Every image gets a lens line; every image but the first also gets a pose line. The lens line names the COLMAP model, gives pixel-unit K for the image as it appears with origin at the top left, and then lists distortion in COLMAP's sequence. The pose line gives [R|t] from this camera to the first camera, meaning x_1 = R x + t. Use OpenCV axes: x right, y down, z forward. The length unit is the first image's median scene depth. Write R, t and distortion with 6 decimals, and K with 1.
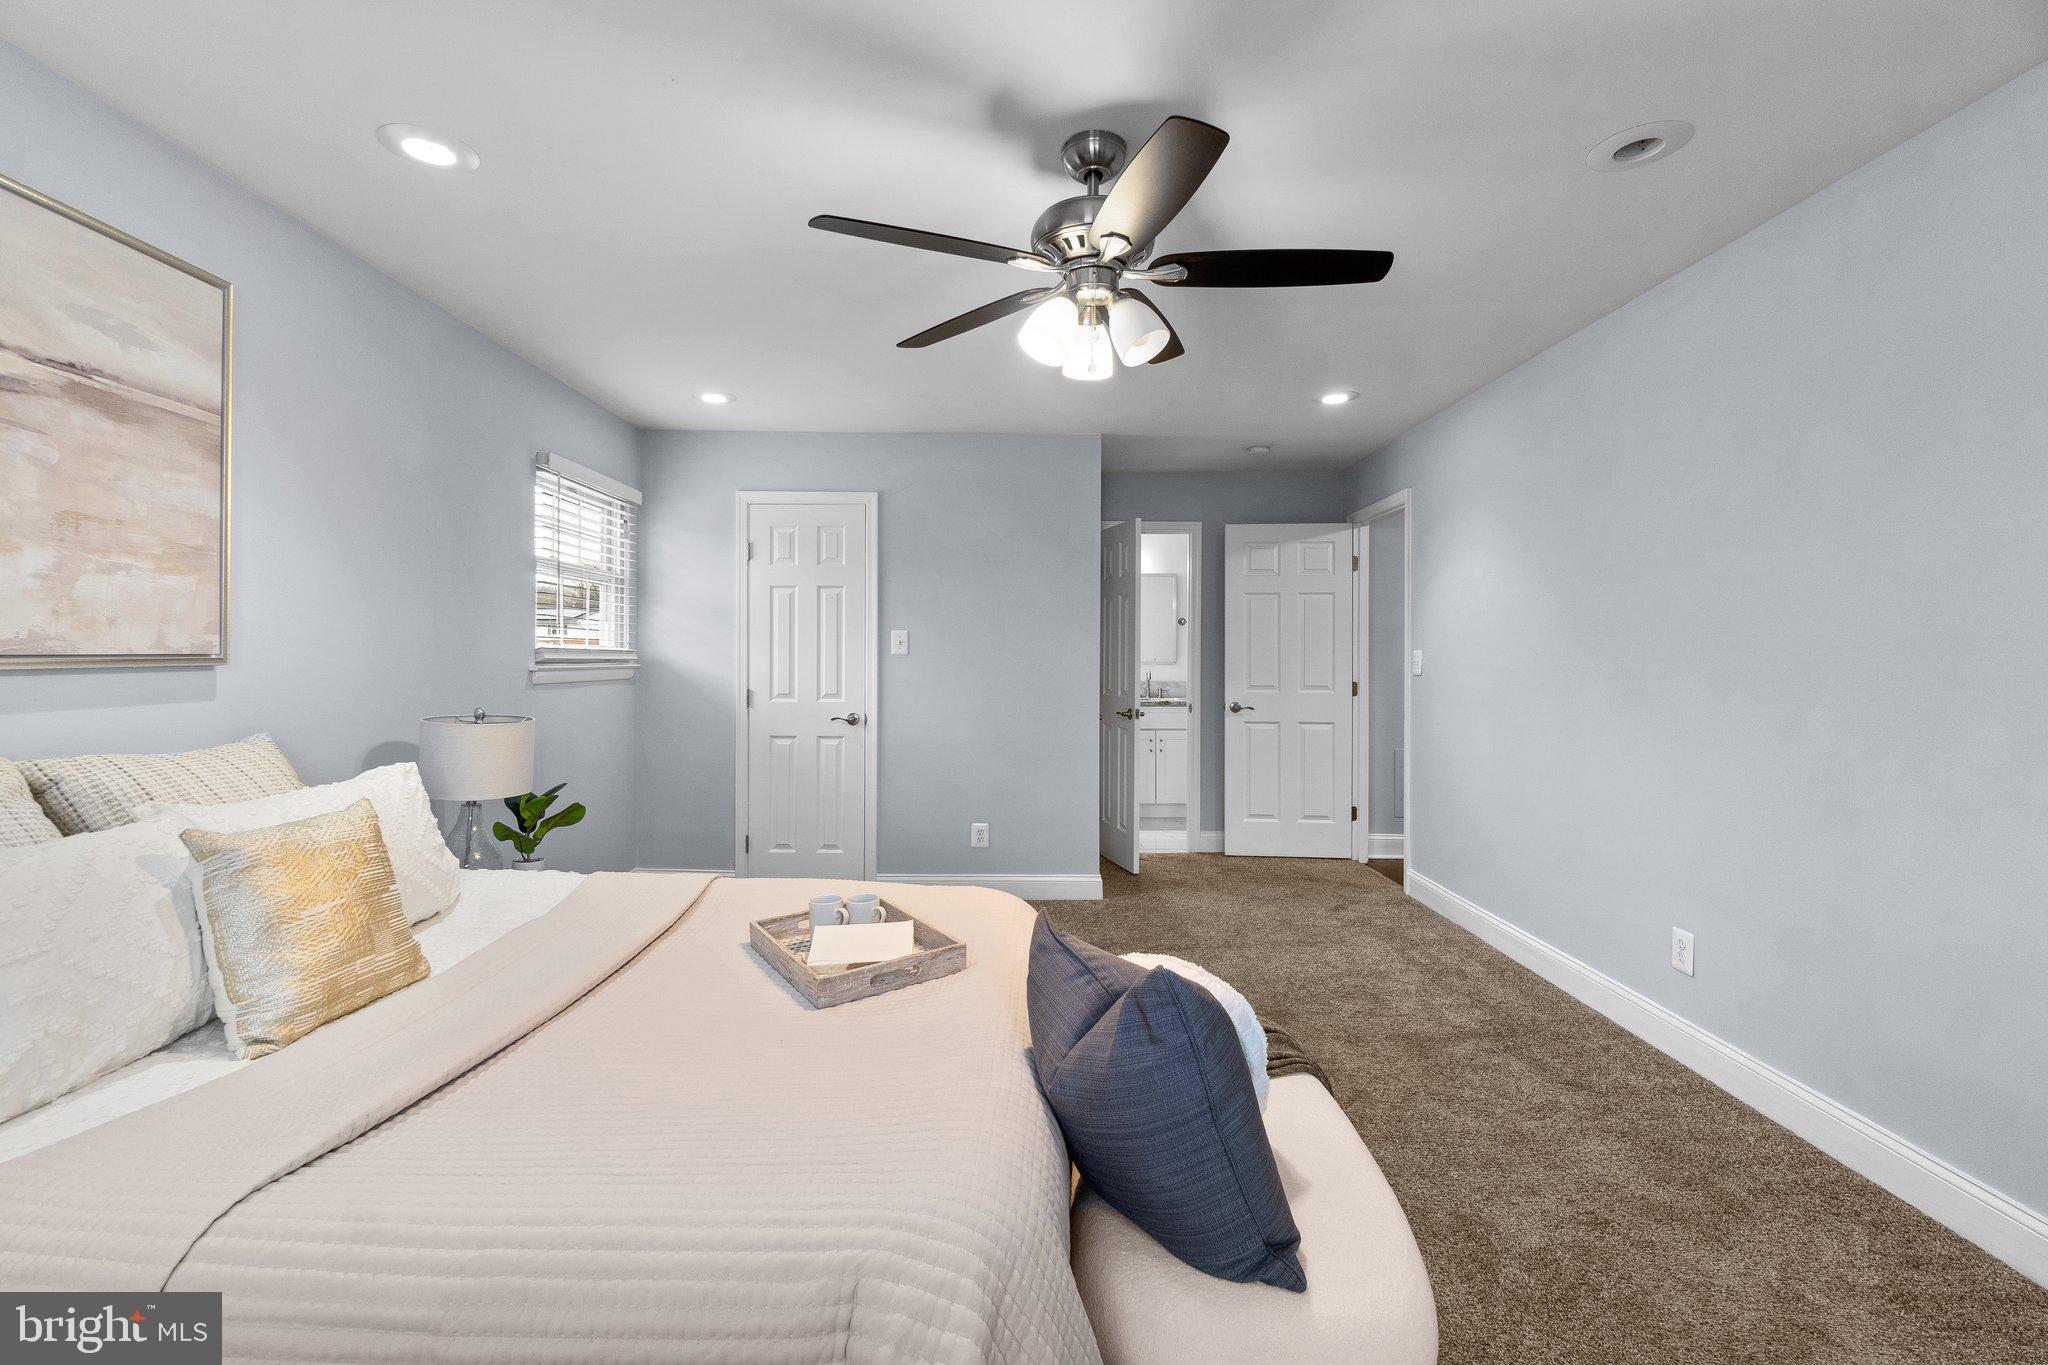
lens RADIAL K [[895.8, 0, 1013.2], [0, 895.8, 649.8], [0, 0, 1]] dist [-0.003479, 0.000417]
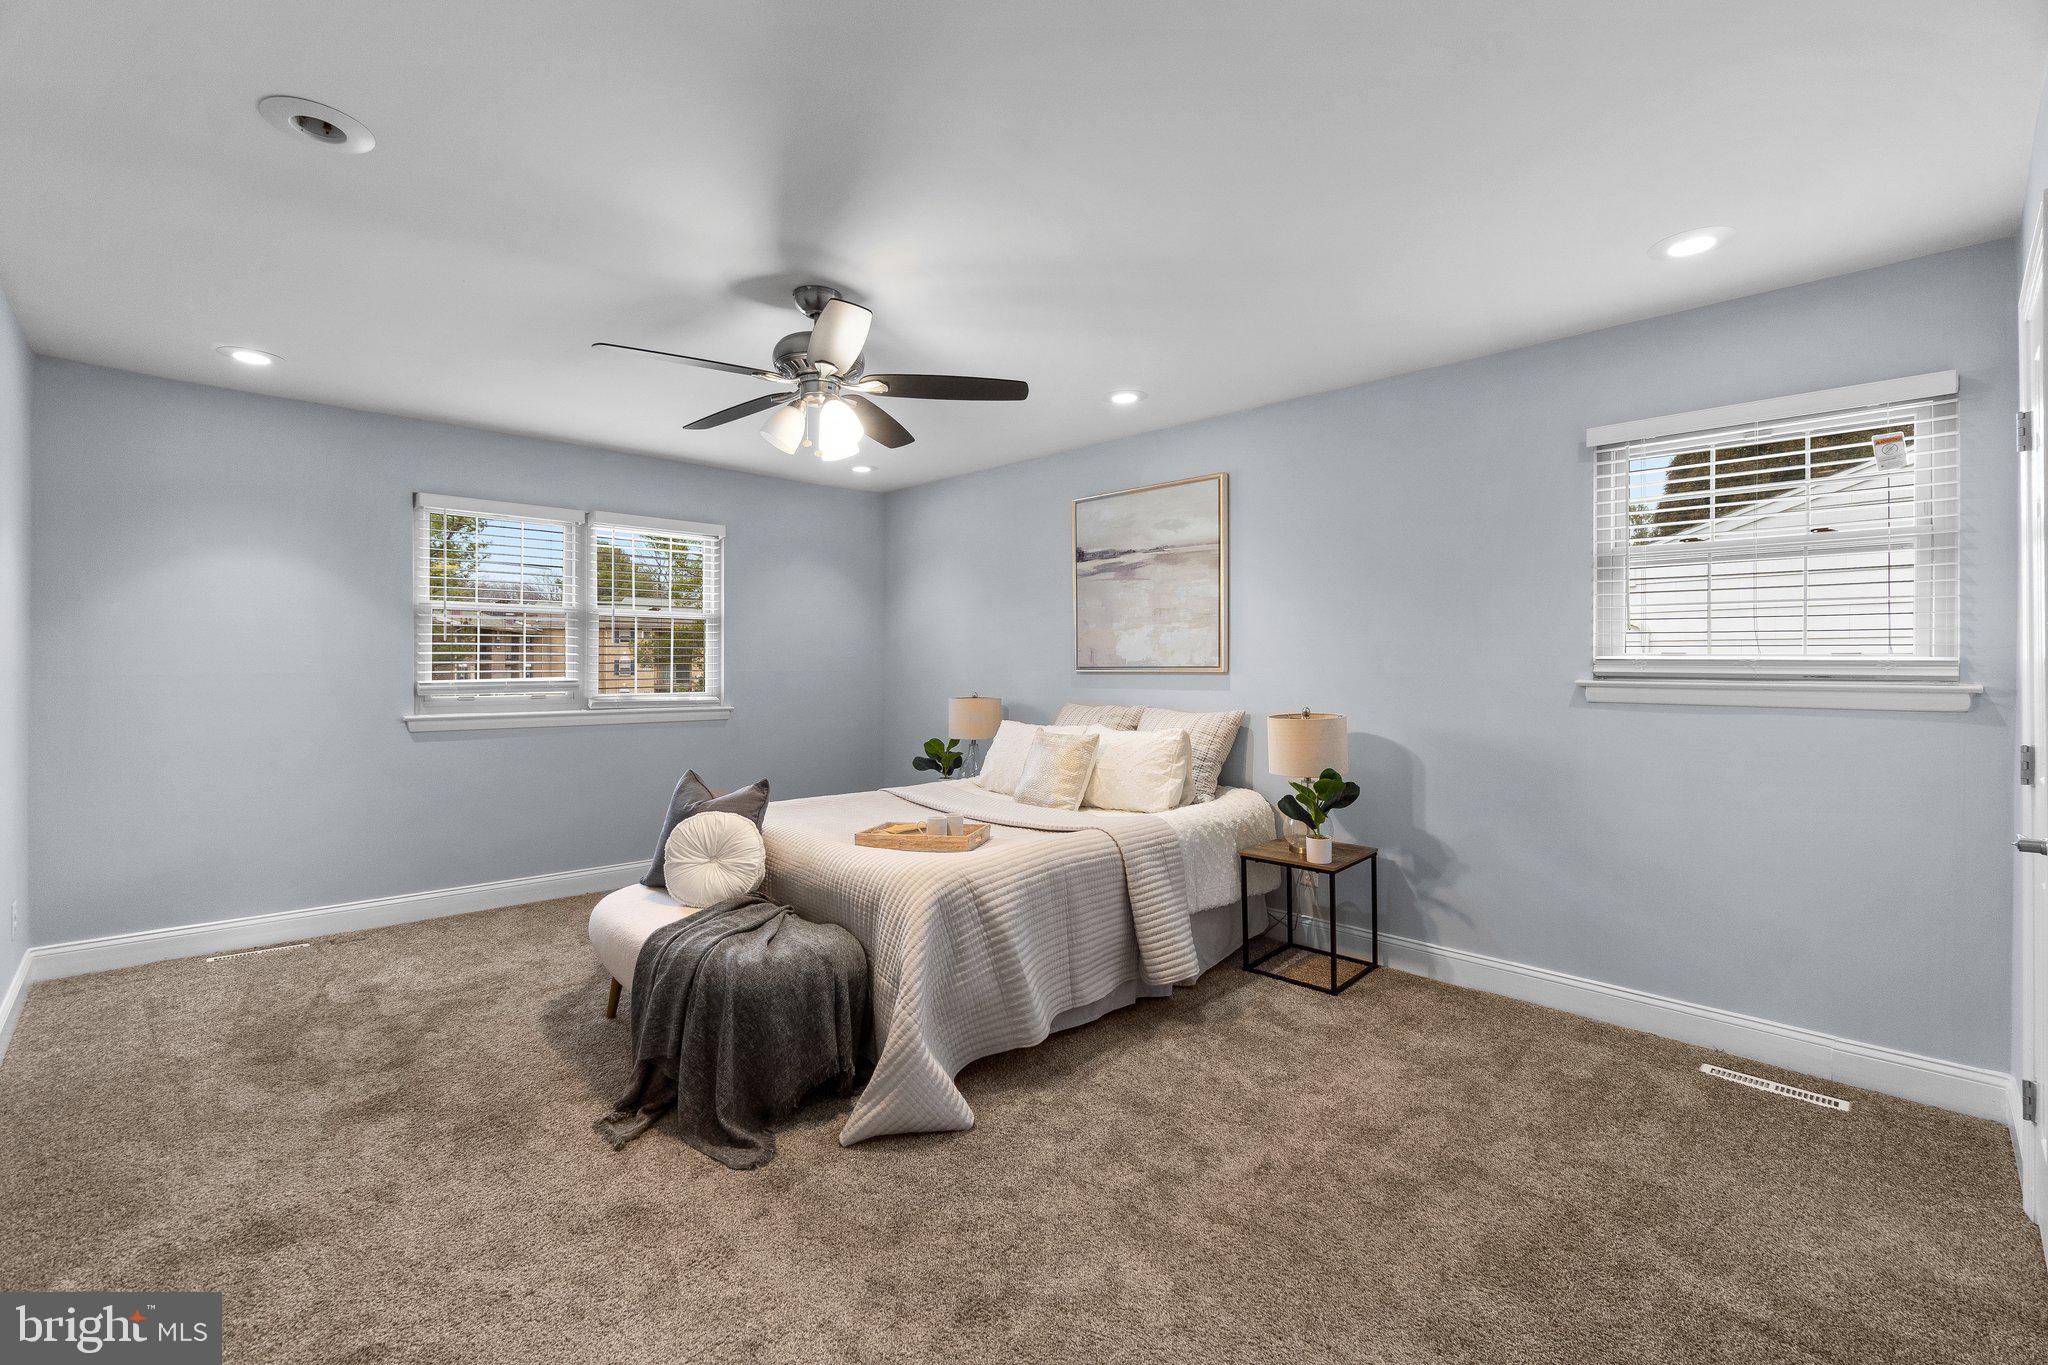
lens RADIAL K [[895.8, 0, 1035.3], [0, 895.8, 671.4], [0, 0, 1]] dist [-0.003479, 0.000417]
pose [[-0.703089, 0.019482, -0.710835, 0.540365], [0.013023, 0.999810, 0.014520, -0.011939], [0.710983, 0.000952, -0.703209, 1.437503]]
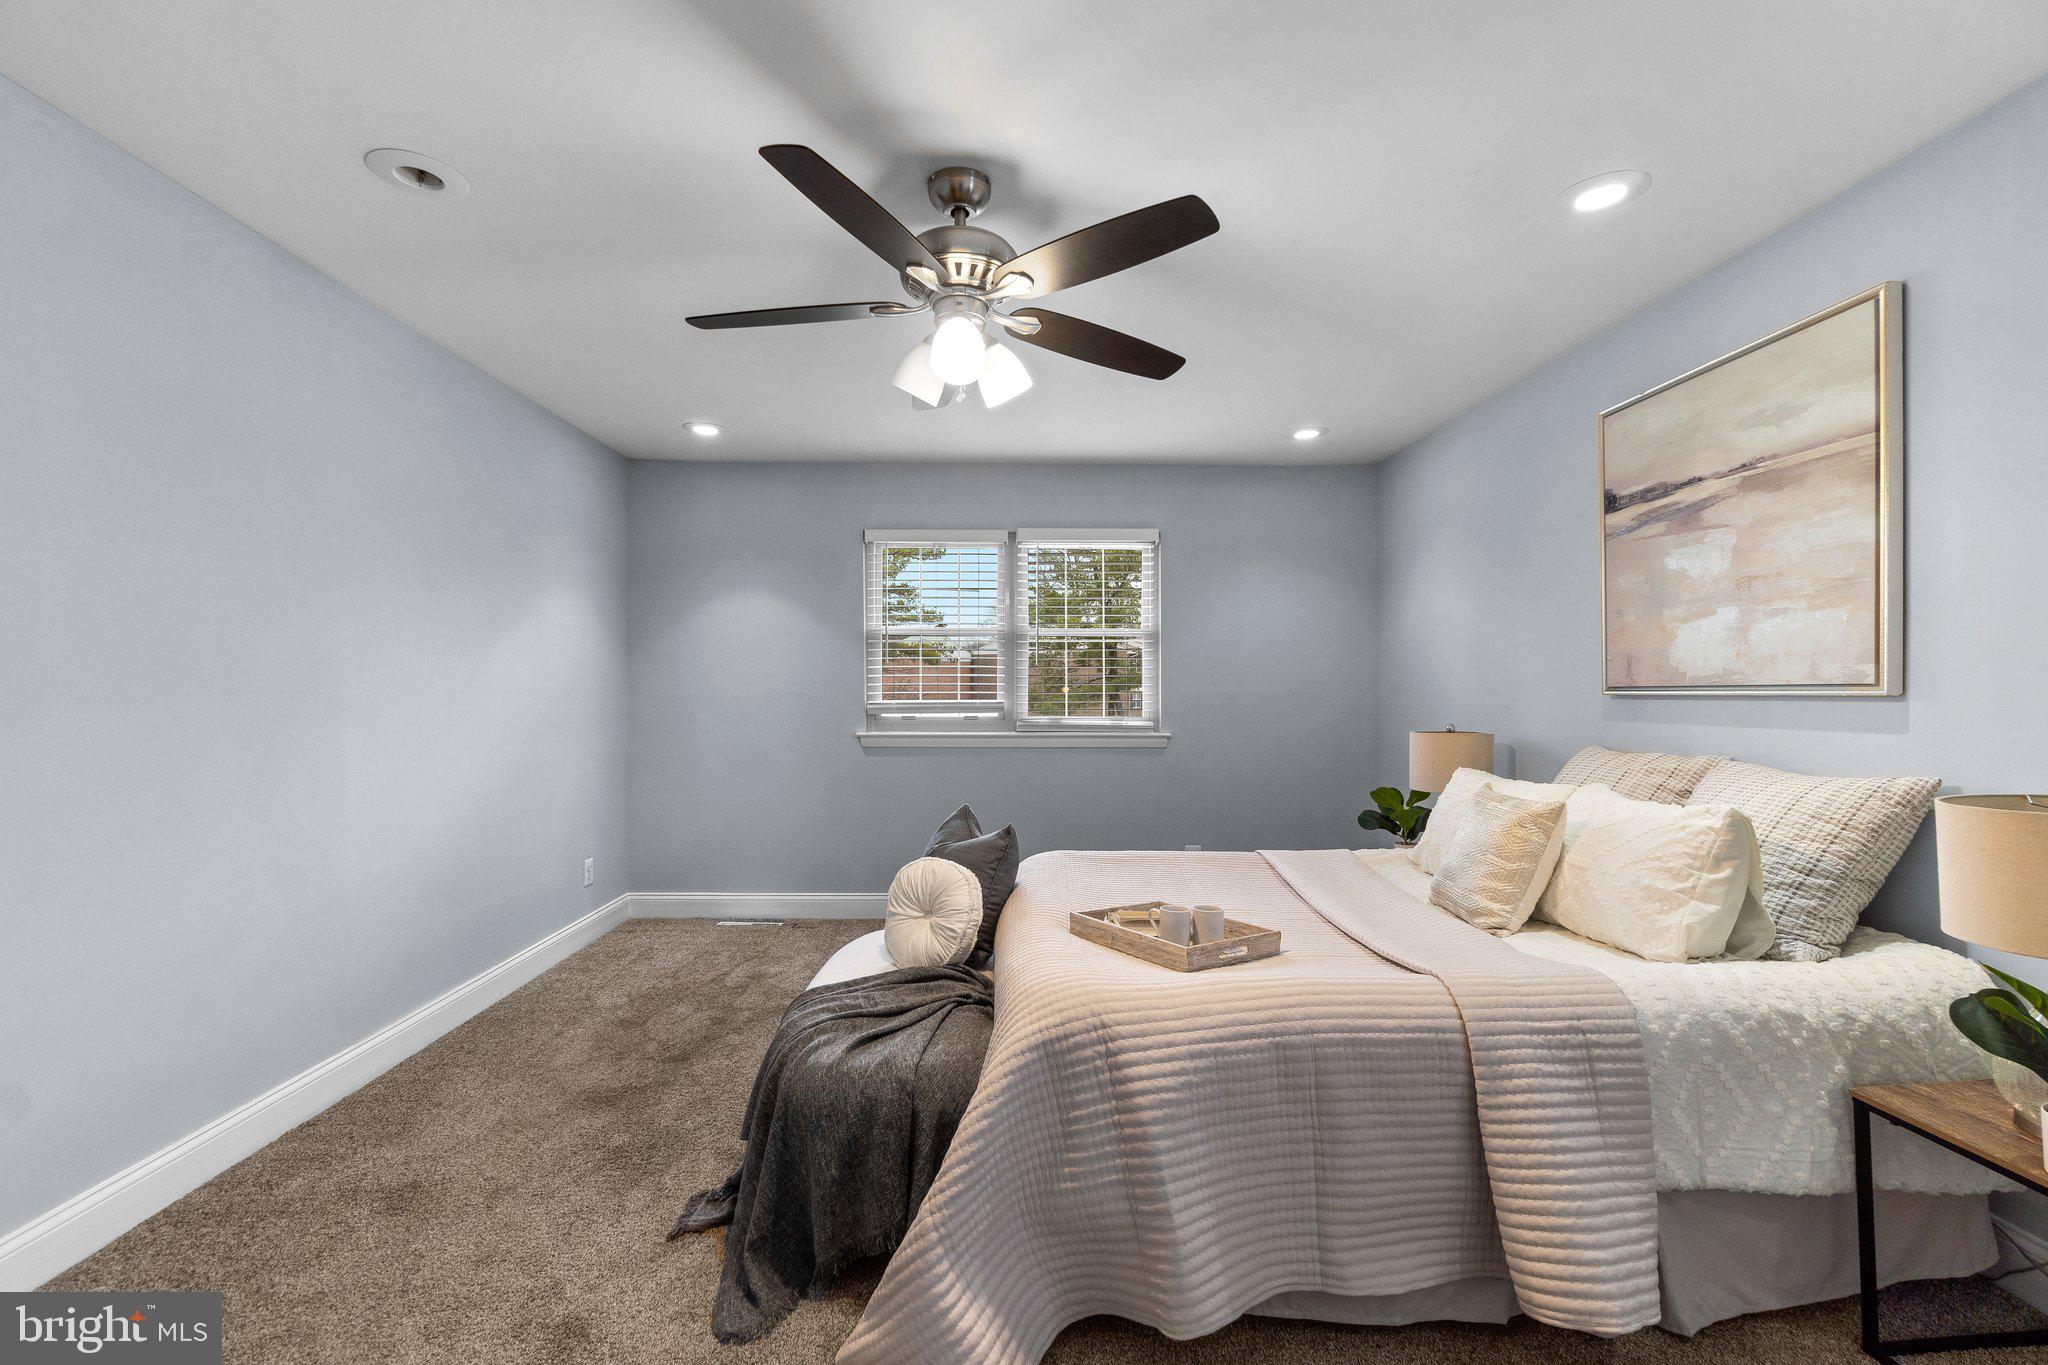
lens RADIAL K [[895.8, 0, 1022.9], [0, 895.8, 699.3], [0, 0, 1]] dist [-0.003479, 0.000417]
pose [[-0.999470, 0.016080, -0.028321, 0.032012], [0.015893, 0.999850, 0.006822, 0.000646], [0.028427, 0.006368, -0.999576, 1.323244]]
